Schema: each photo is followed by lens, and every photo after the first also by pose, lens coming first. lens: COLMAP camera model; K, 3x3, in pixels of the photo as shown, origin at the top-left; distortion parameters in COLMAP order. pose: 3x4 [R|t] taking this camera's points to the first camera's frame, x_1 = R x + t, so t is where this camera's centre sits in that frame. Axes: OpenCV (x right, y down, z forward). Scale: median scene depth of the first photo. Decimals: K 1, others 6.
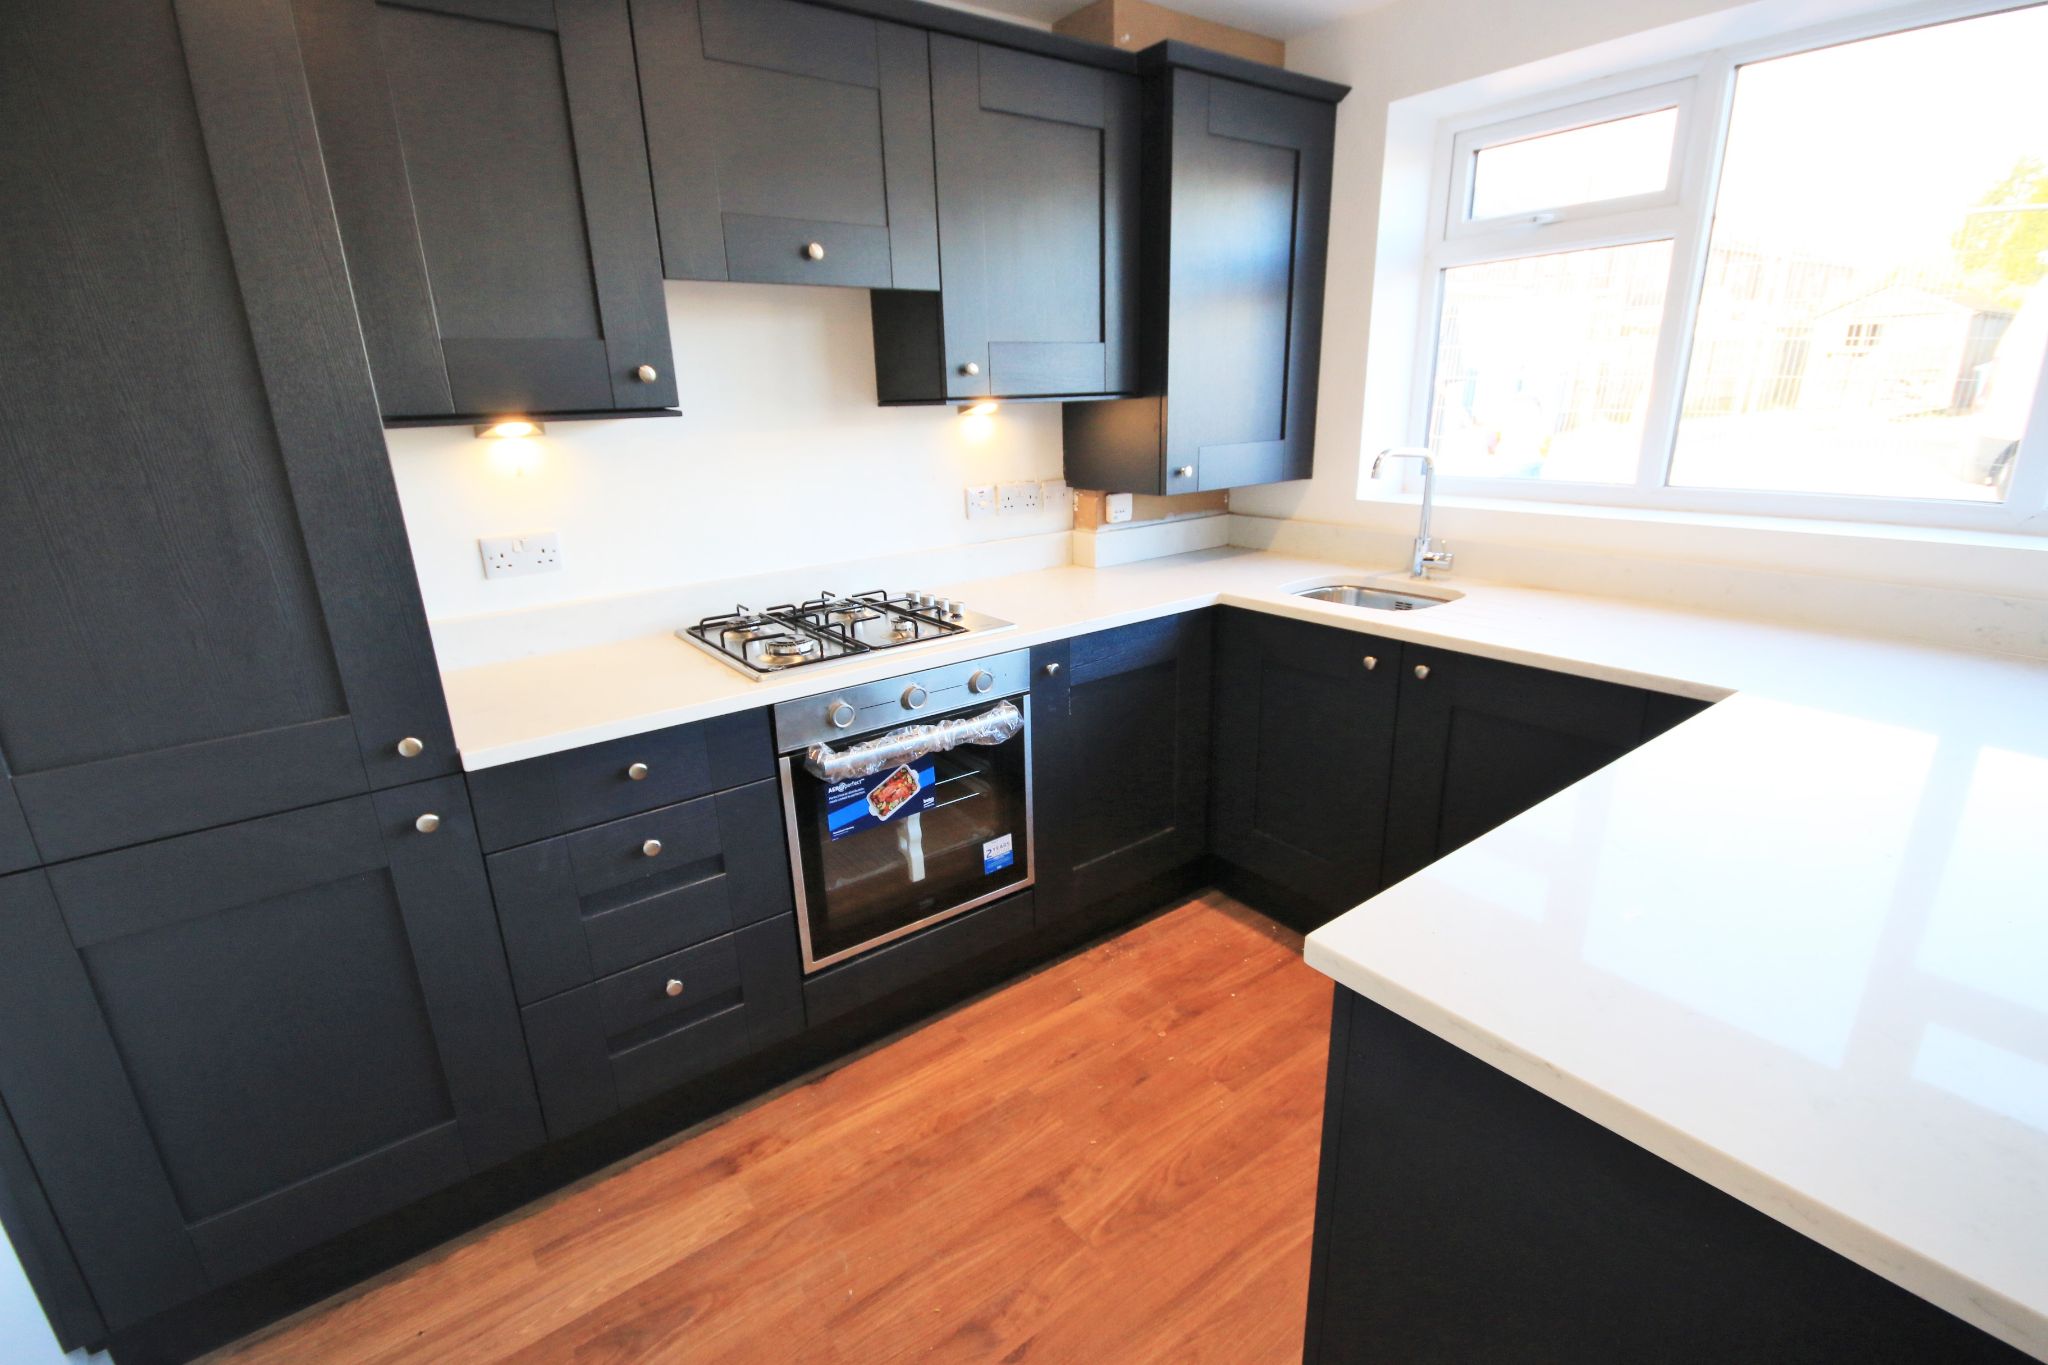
lens RADIAL K [[938.0, 0, 1013.5], [0, 938.0, 689.4], [0, 0, 1]] dist [-0.004228, -0.000299]
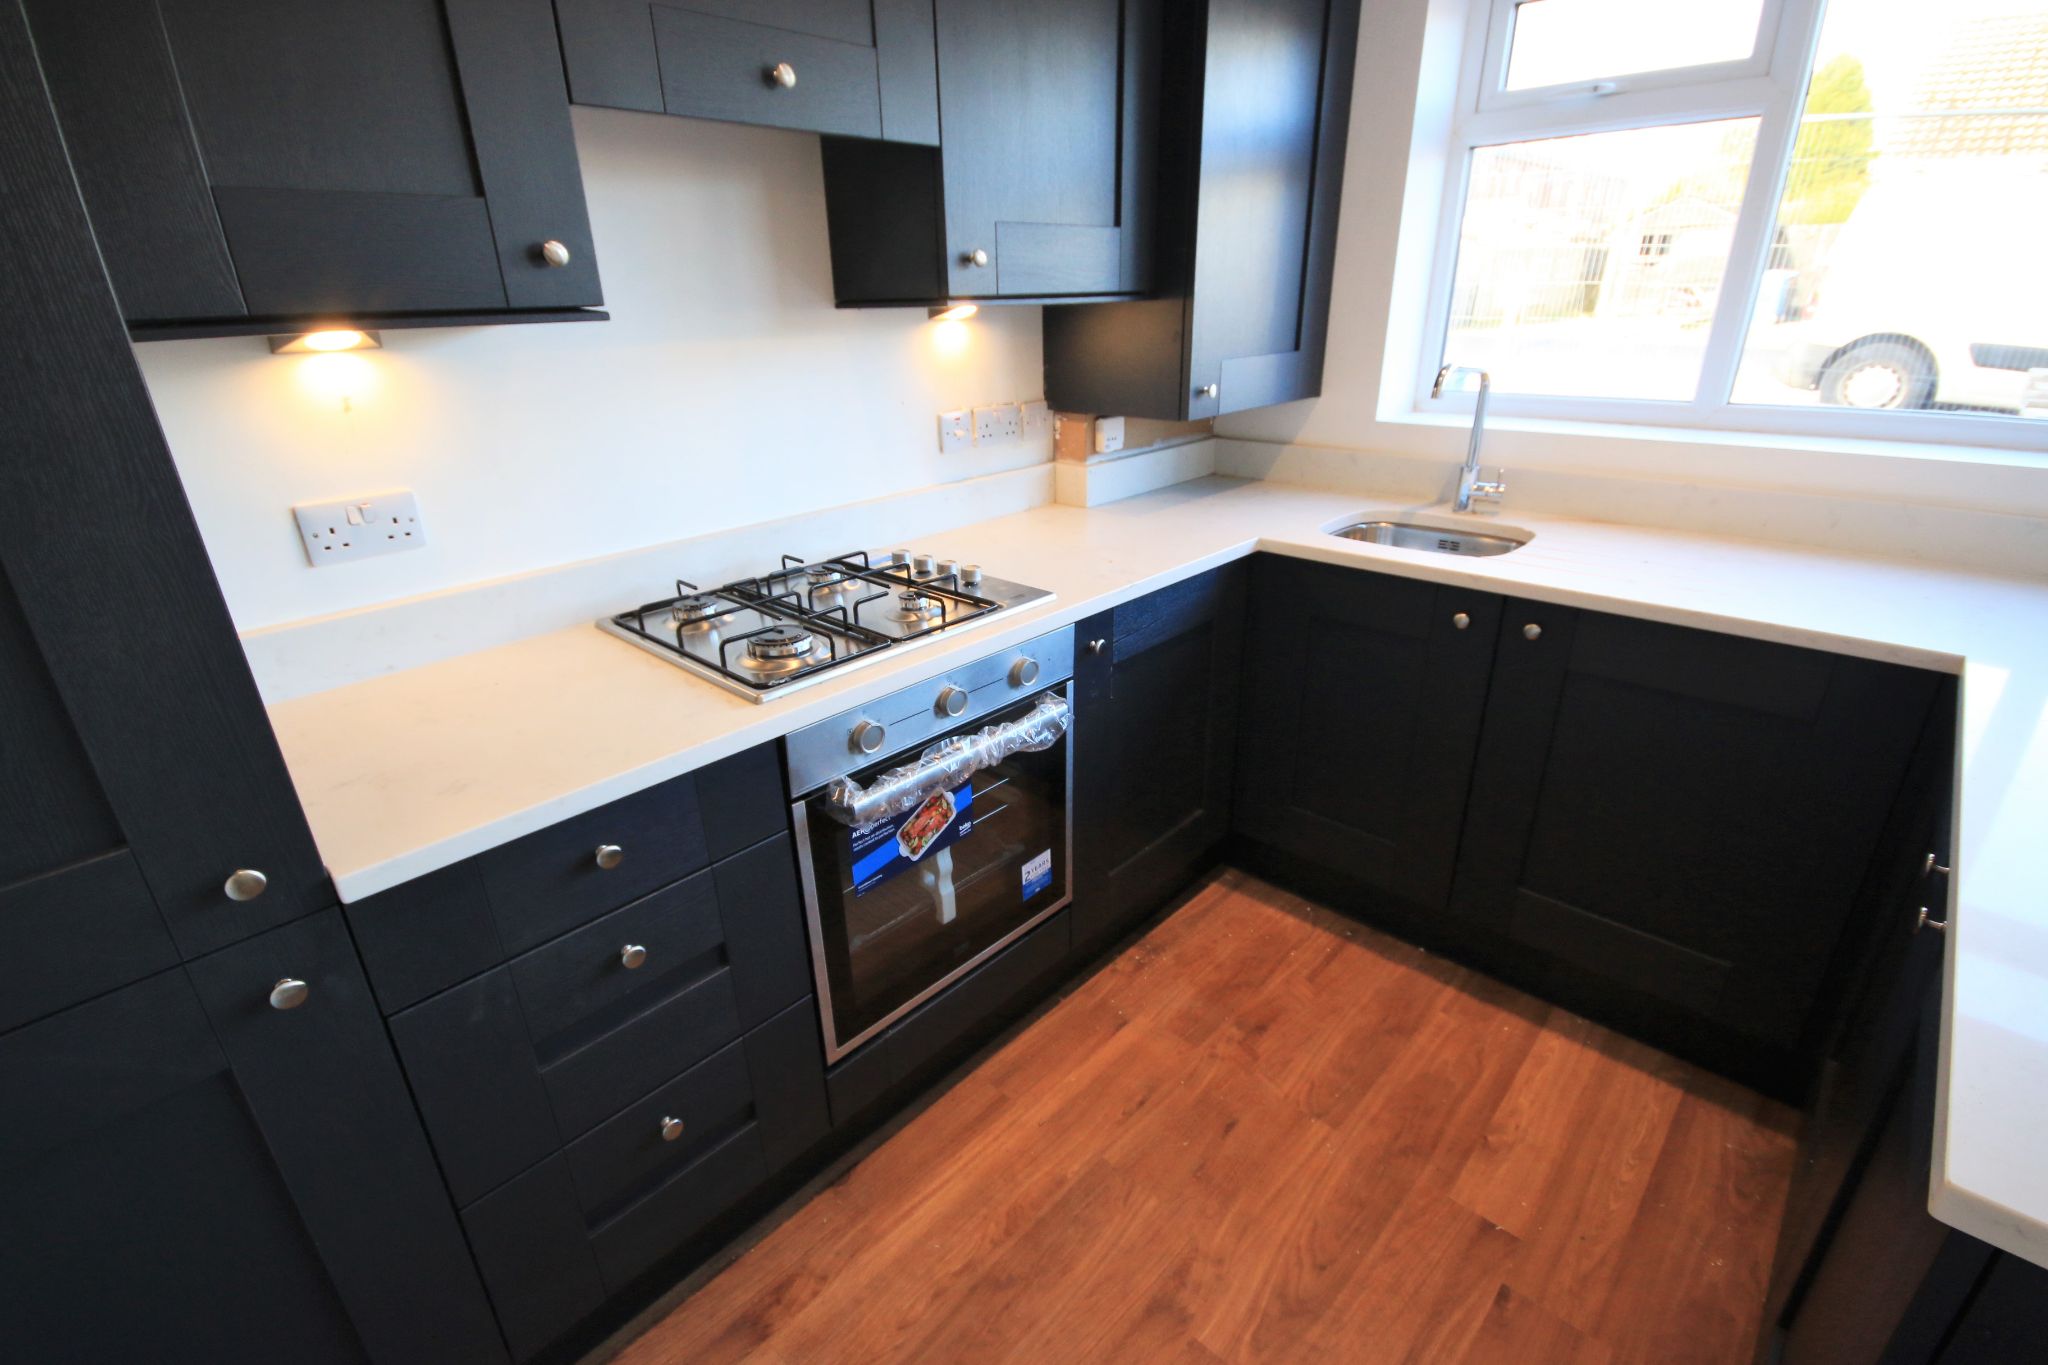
lens RADIAL K [[935.9, 0, 1013.0], [0, 935.9, 689.5], [0, 0, 1]] dist [0.001886, -0.005173]
pose [[0.984918, -0.060874, 0.161960, -0.170549], [0.045953, 0.994480, 0.094334, -0.067540], [-0.166808, -0.085468, 0.982278, 0.232215]]
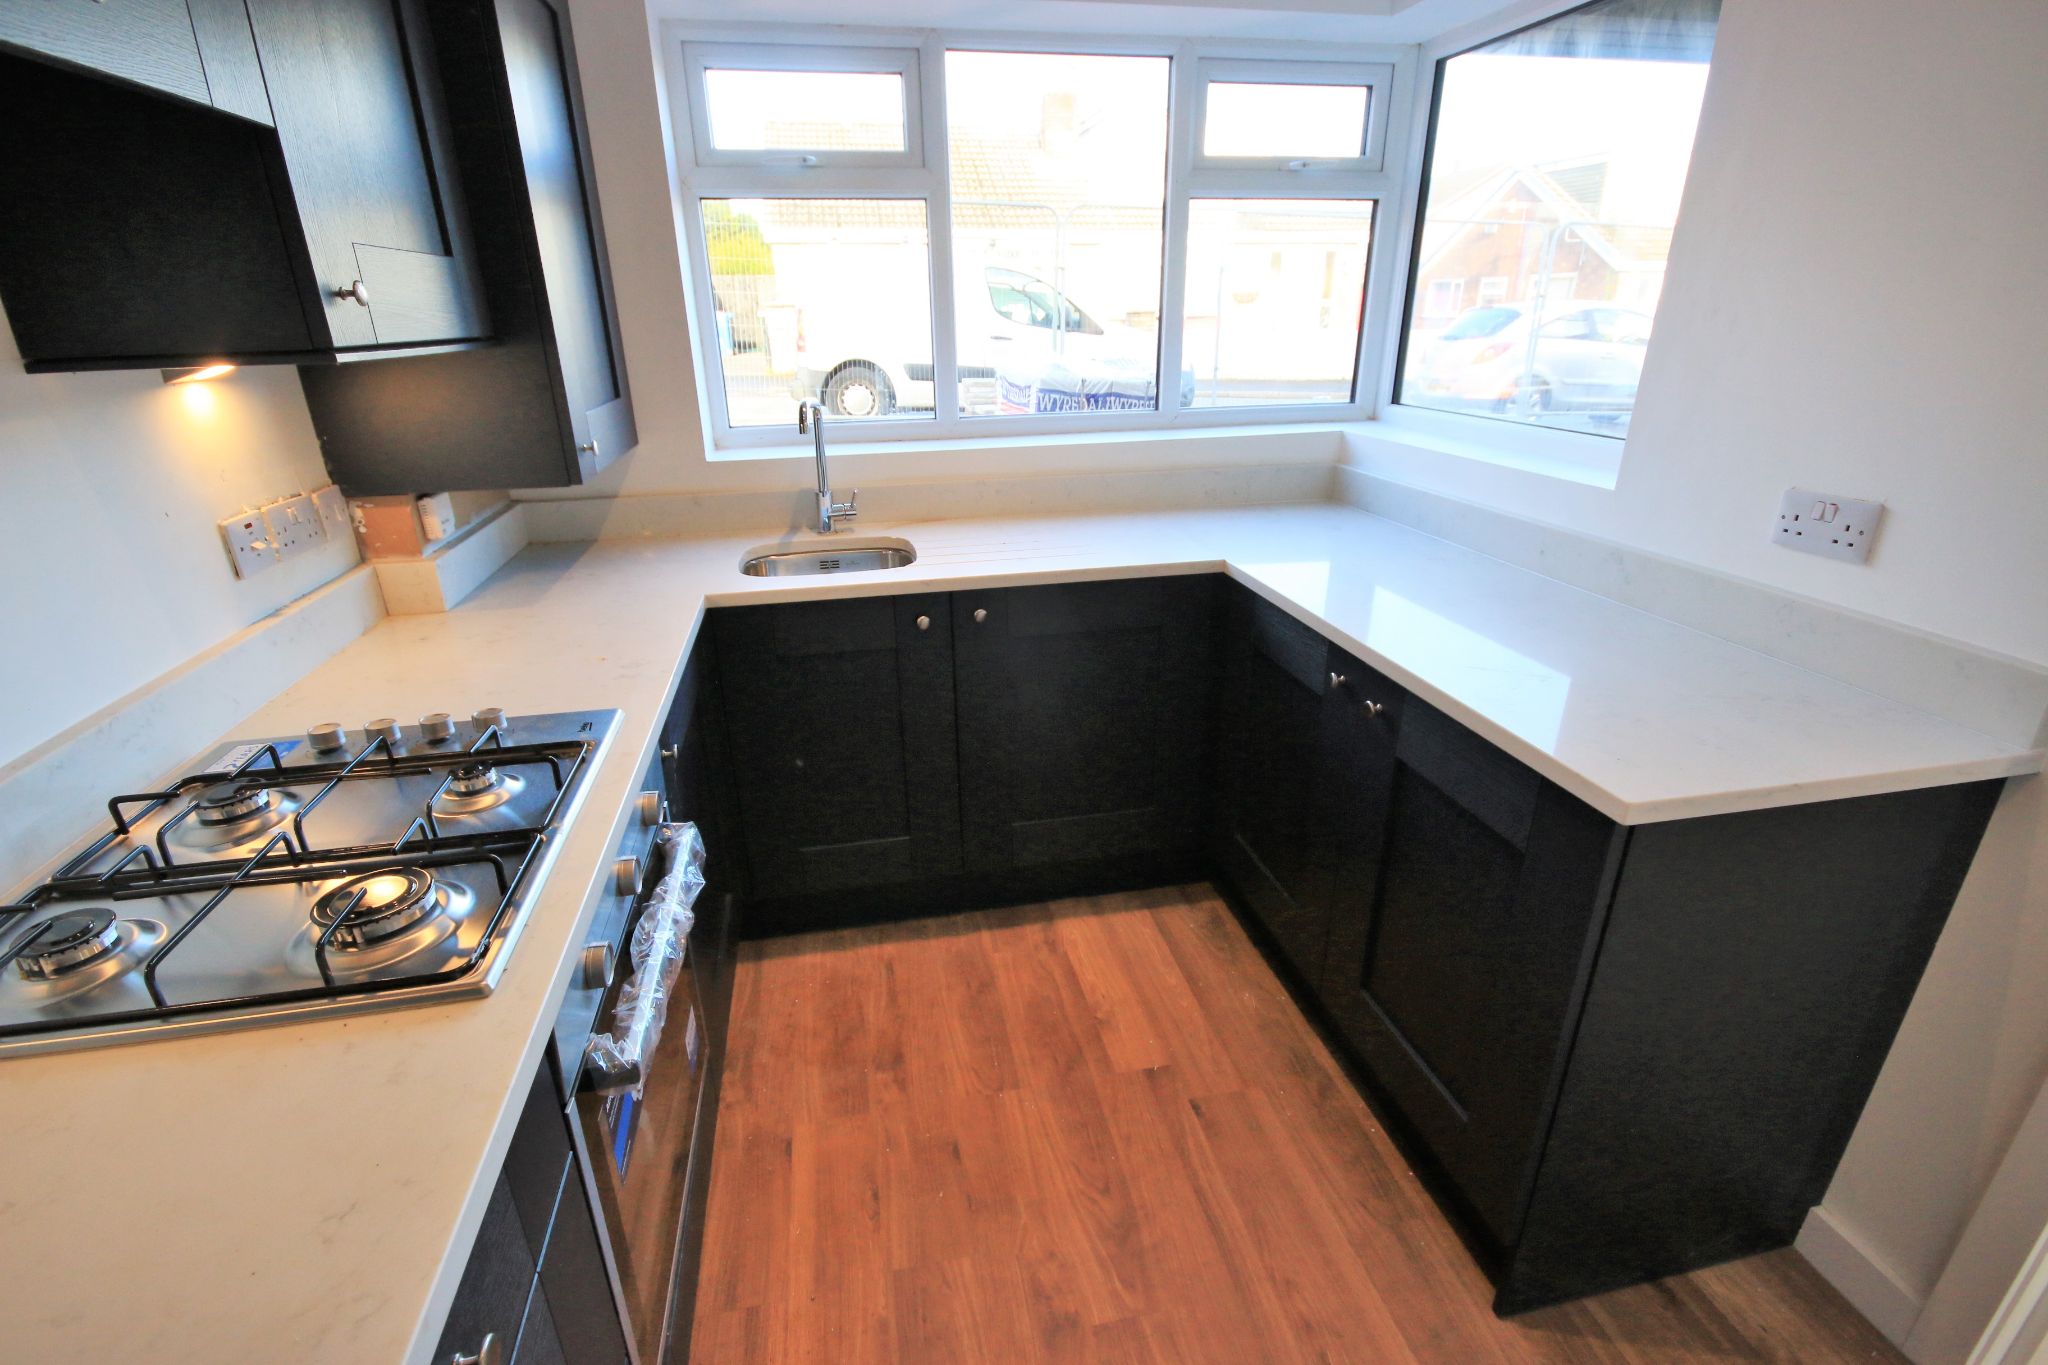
lens RADIAL K [[938.0, 0, 1013.5], [0, 938.0, 689.4], [0, 0, 1]] dist [-0.004228, -0.000299]
pose [[0.428125, -0.319704, 0.845280, -0.431316], [0.276264, 0.936858, 0.214417, -0.149939], [-0.860458, 0.141723, 0.489415, 0.474528]]
